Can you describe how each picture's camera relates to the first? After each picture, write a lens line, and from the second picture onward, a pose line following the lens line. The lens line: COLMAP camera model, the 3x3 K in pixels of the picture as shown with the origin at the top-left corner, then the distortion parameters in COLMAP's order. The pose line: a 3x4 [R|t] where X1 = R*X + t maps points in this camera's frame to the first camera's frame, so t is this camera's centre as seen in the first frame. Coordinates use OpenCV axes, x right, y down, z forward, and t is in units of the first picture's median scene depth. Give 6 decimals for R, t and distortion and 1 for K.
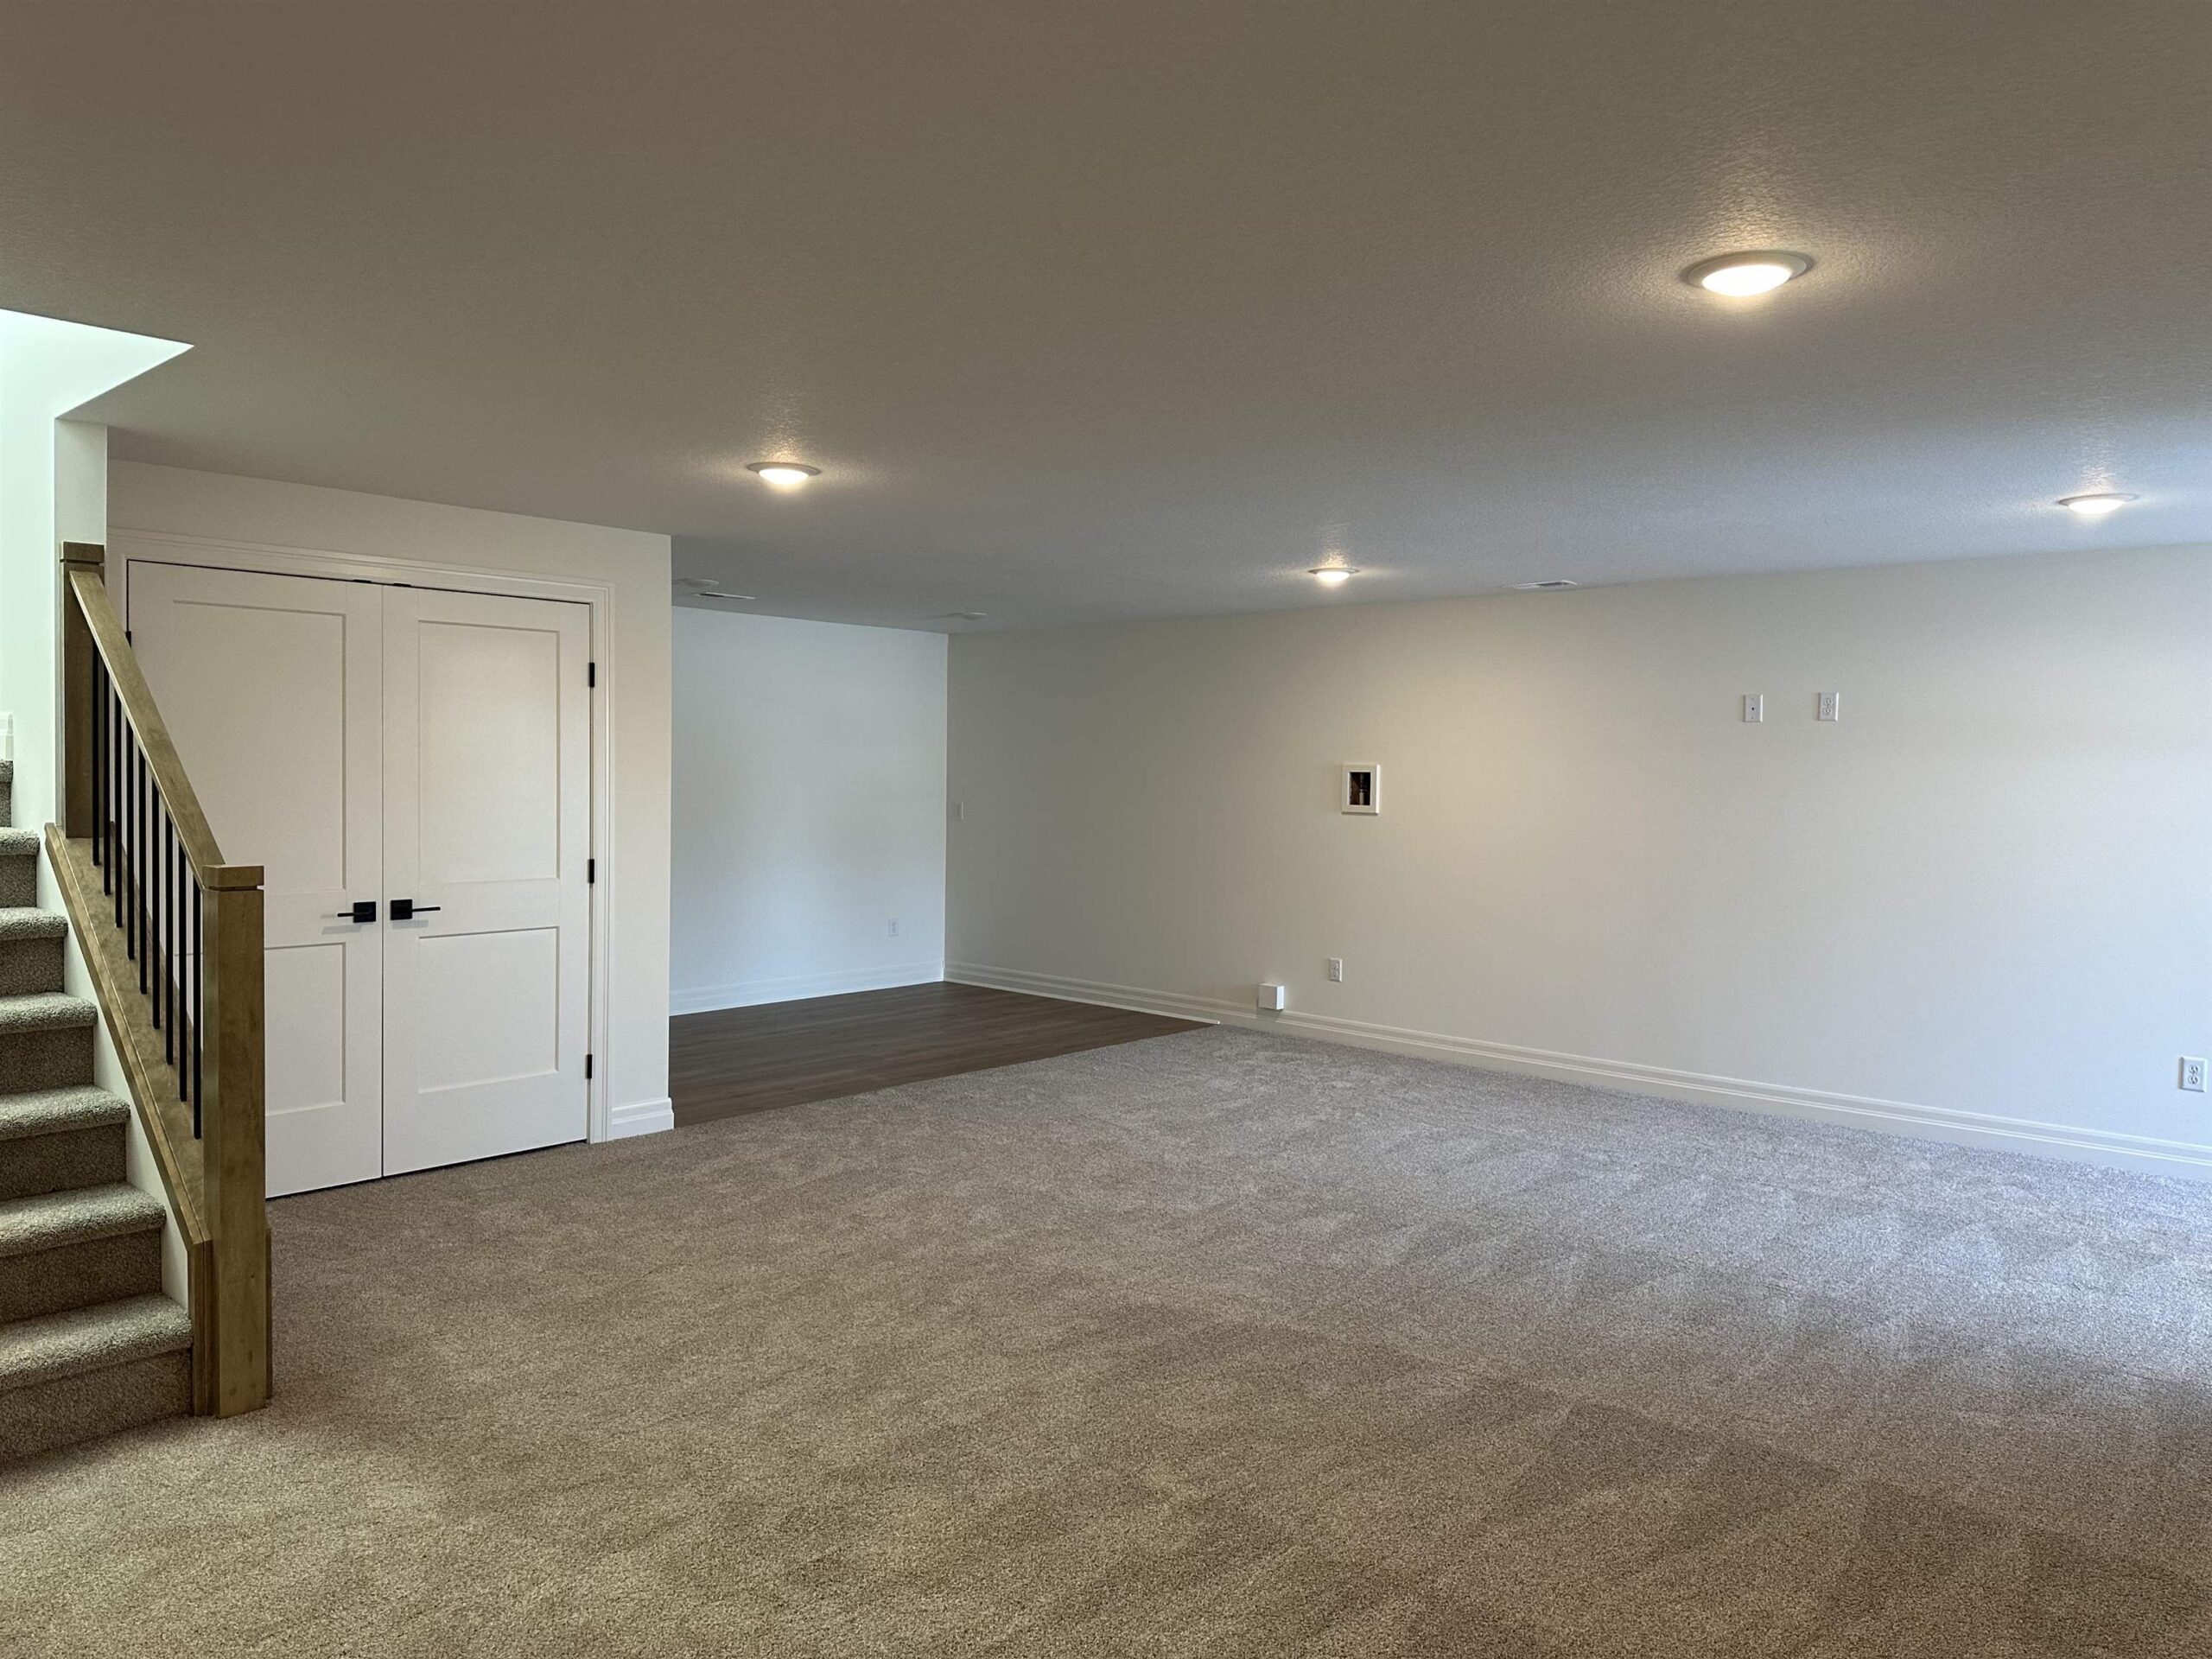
lens RADIAL K [[1554.3, 0, 1096.2], [0, 1554.3, 827.2], [0, 0, 1]] dist [0.074320, -0.093929]
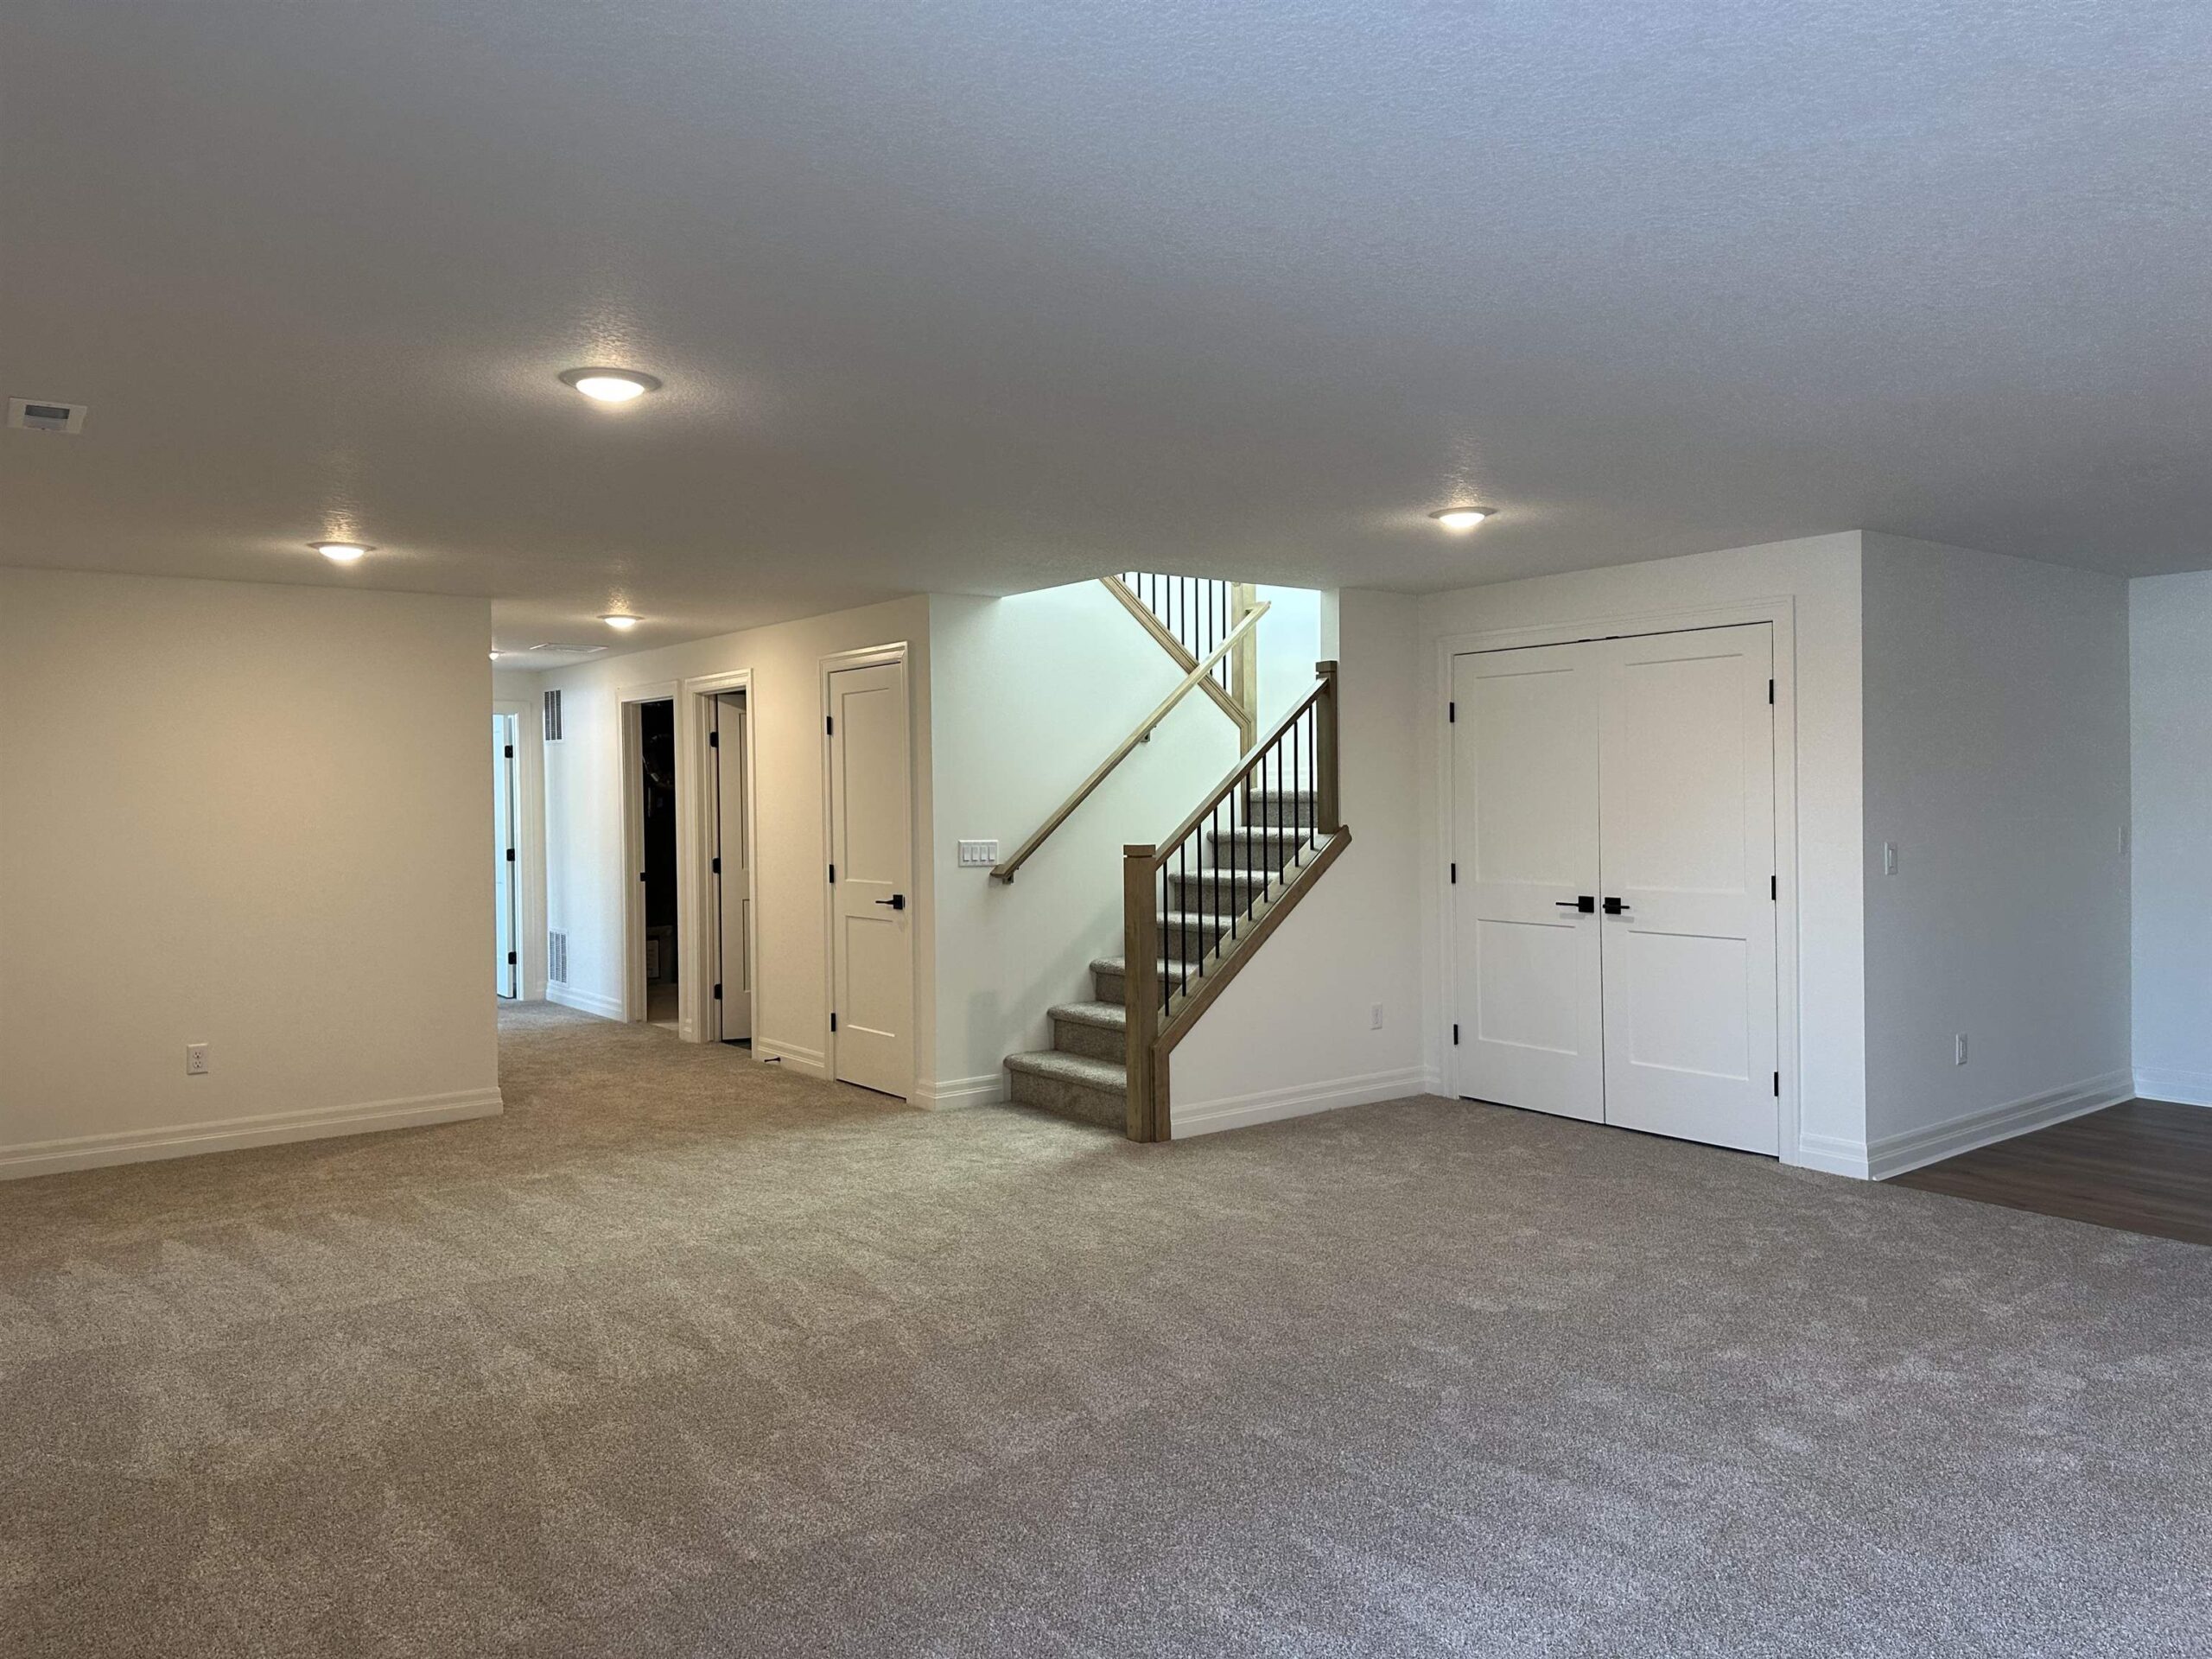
lens RADIAL K [[1554.3, 0, 1097.7], [0, 1554.3, 823.6], [0, 0, 1]] dist [0.074320, -0.093929]
pose [[-0.180810, -0.002204, -0.983515, 0.817006], [-0.035054, 0.999377, 0.004205, -0.001732], [0.982893, 0.035237, -0.180775, 0.829372]]
